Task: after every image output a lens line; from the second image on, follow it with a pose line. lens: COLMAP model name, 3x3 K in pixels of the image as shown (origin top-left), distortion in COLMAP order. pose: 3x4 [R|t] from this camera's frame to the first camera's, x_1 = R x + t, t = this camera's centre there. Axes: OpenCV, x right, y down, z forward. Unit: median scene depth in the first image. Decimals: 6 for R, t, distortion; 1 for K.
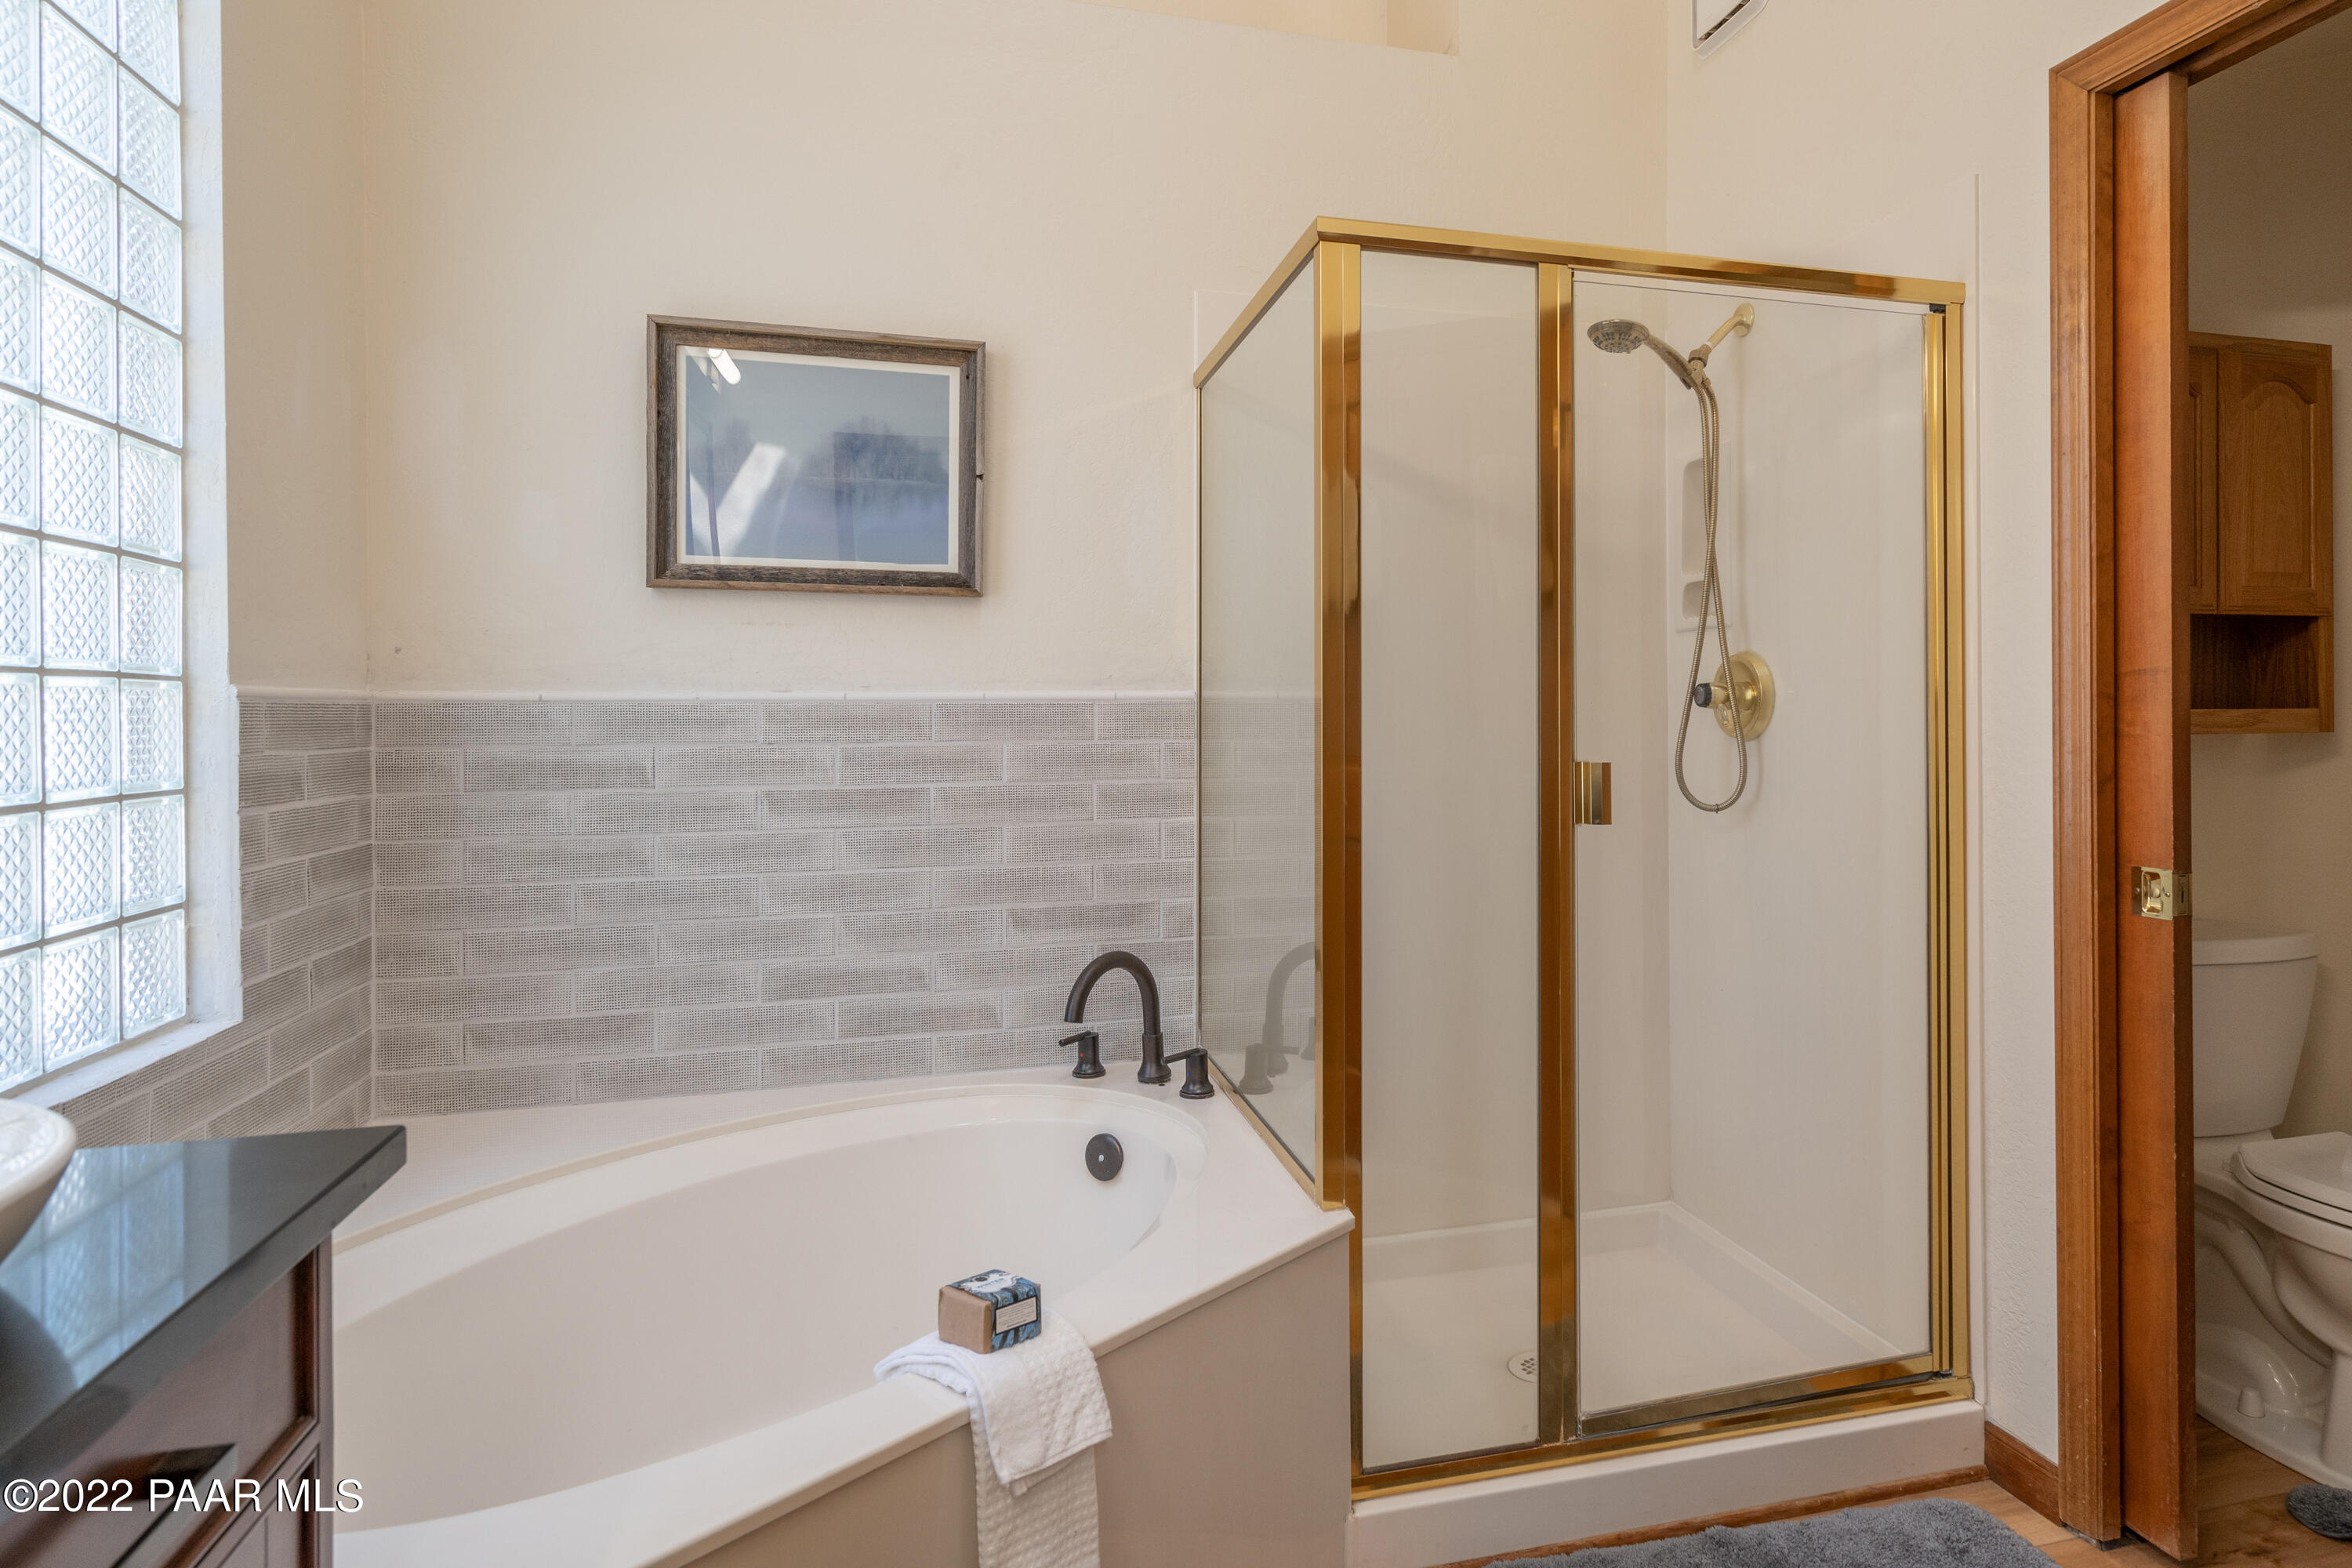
lens RADIAL K [[1333.3, 0, 1286.2], [0, 1333.3, 710.8], [0, 0, 1]] dist [0.022788, 0.001143]
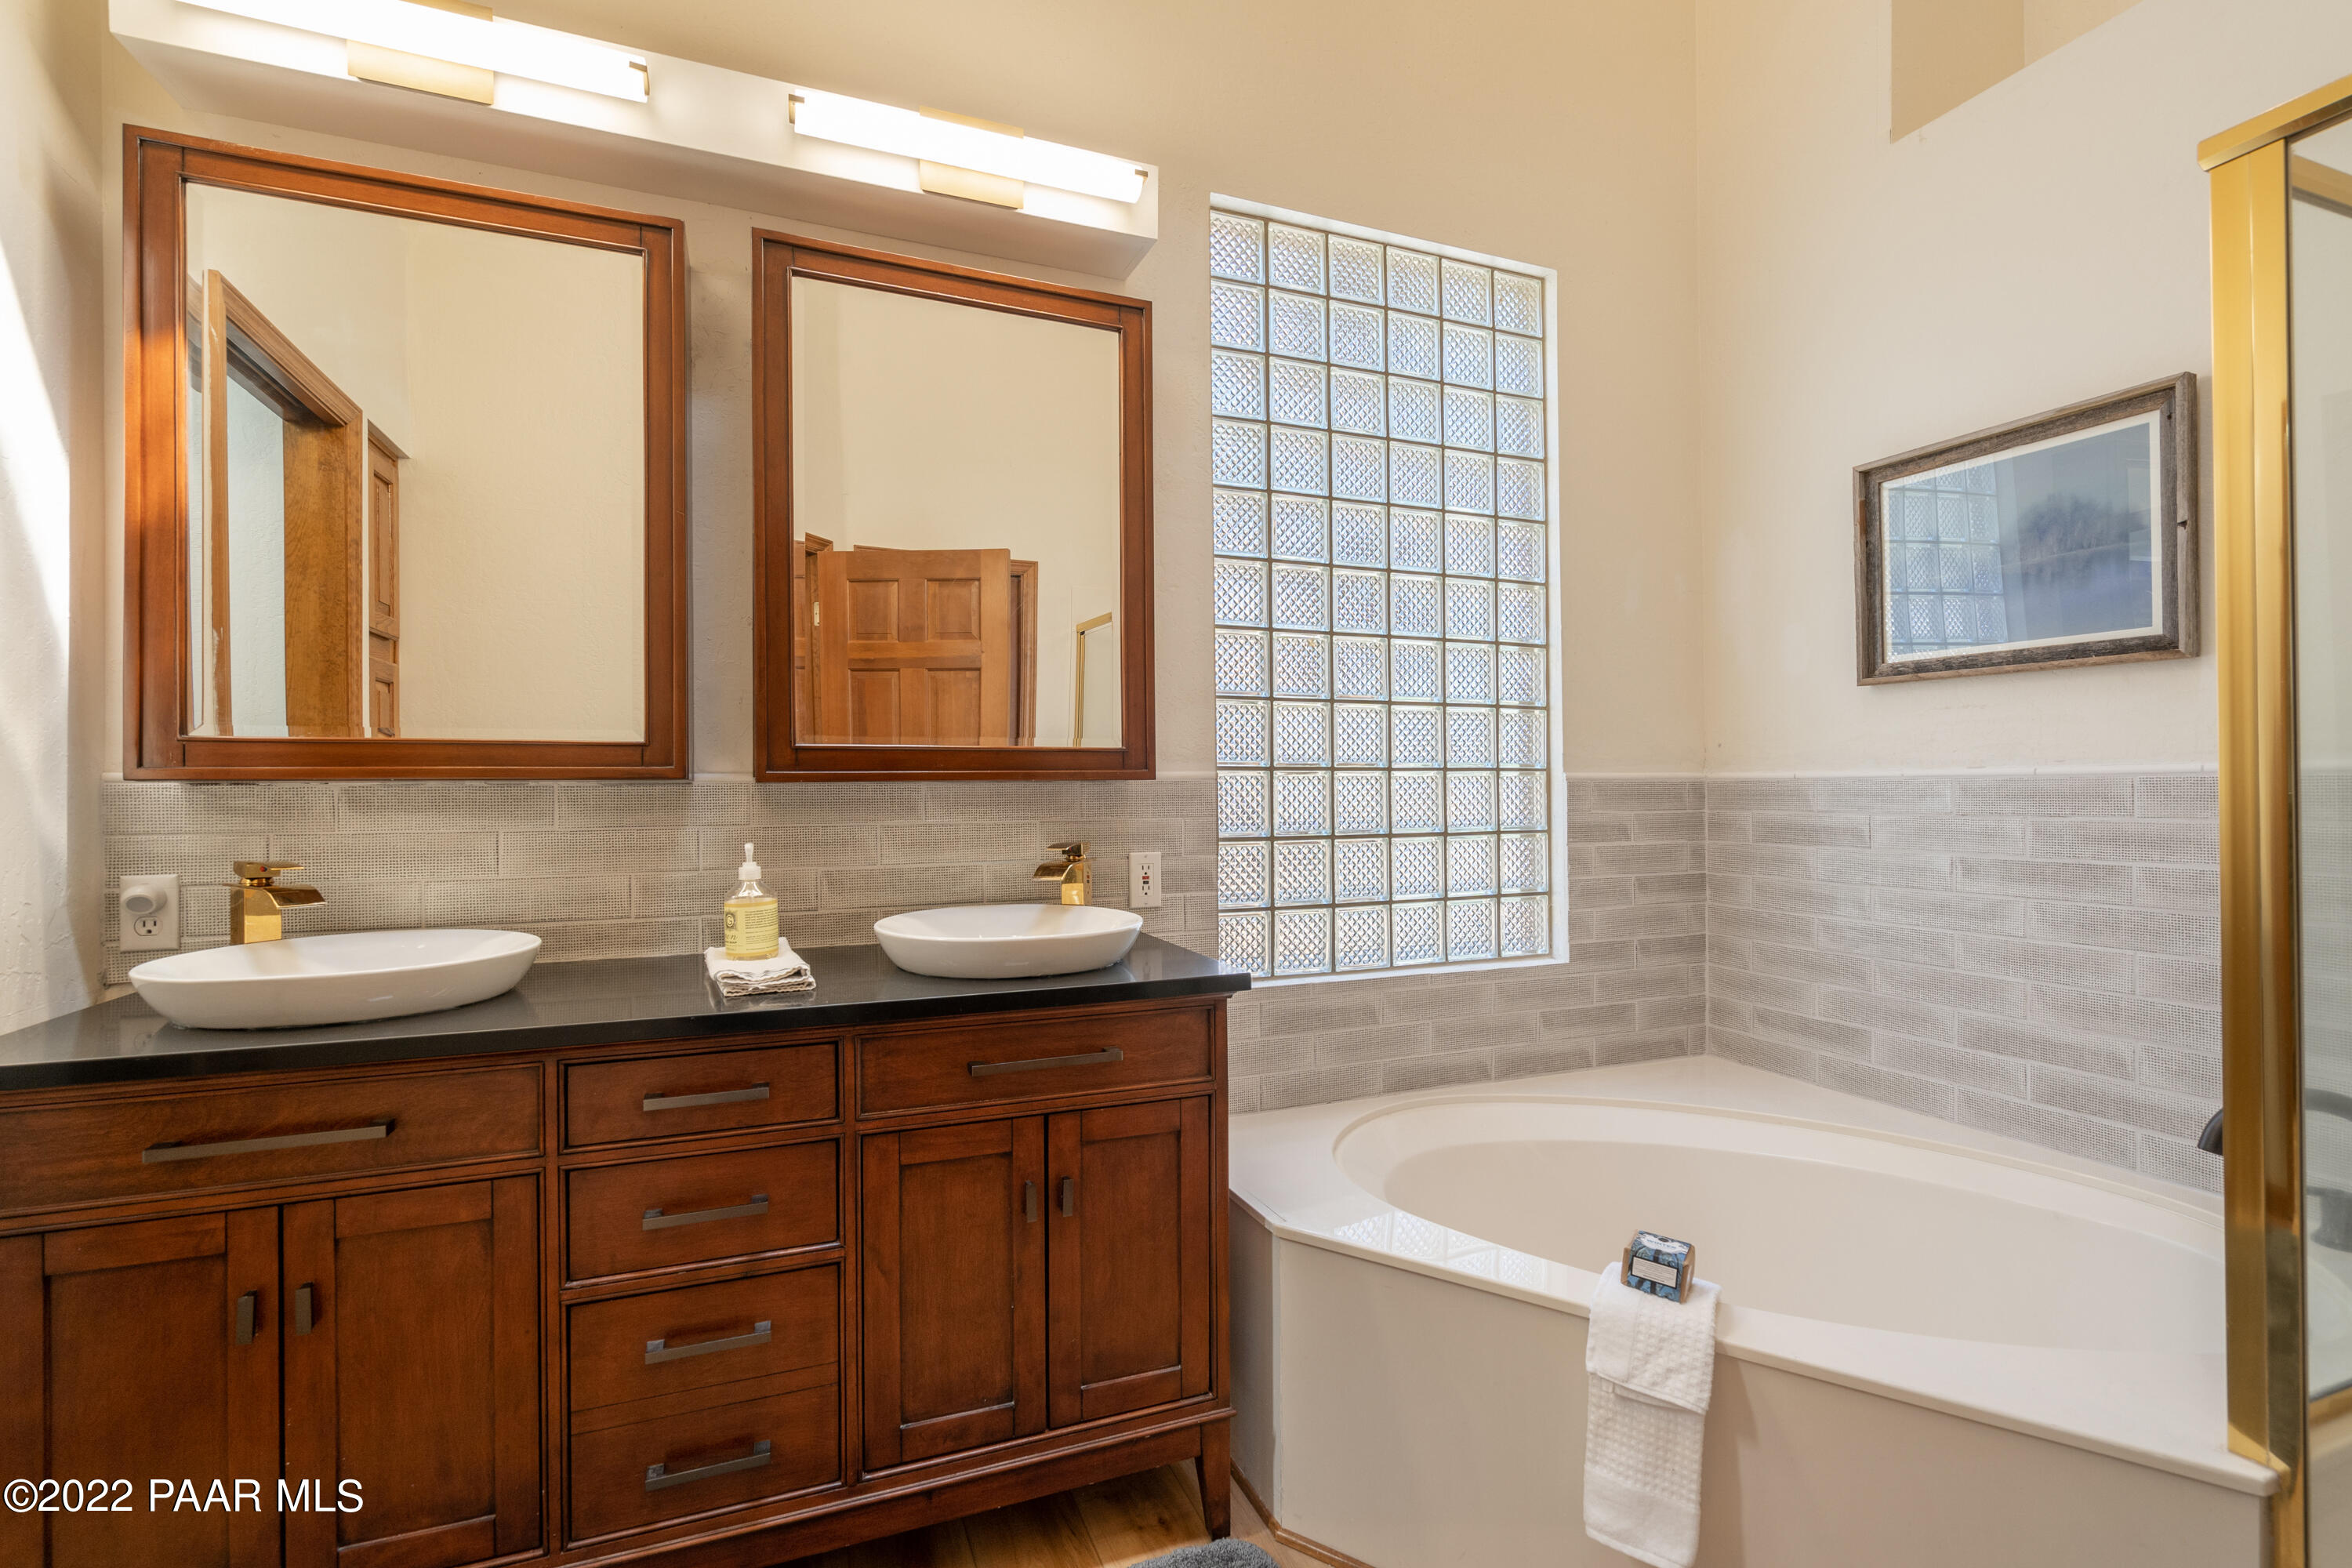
lens RADIAL K [[1071.3, 0, 1181.3], [0, 1071.3, 789.2], [0, 0, 1]] dist [-0.004491, -0.000377]
pose [[0.106697, 0.002297, -0.994289, 0.432302], [0.005709, 0.999979, 0.002922, -0.003086], [0.994275, -0.005988, 0.106681, 0.266154]]
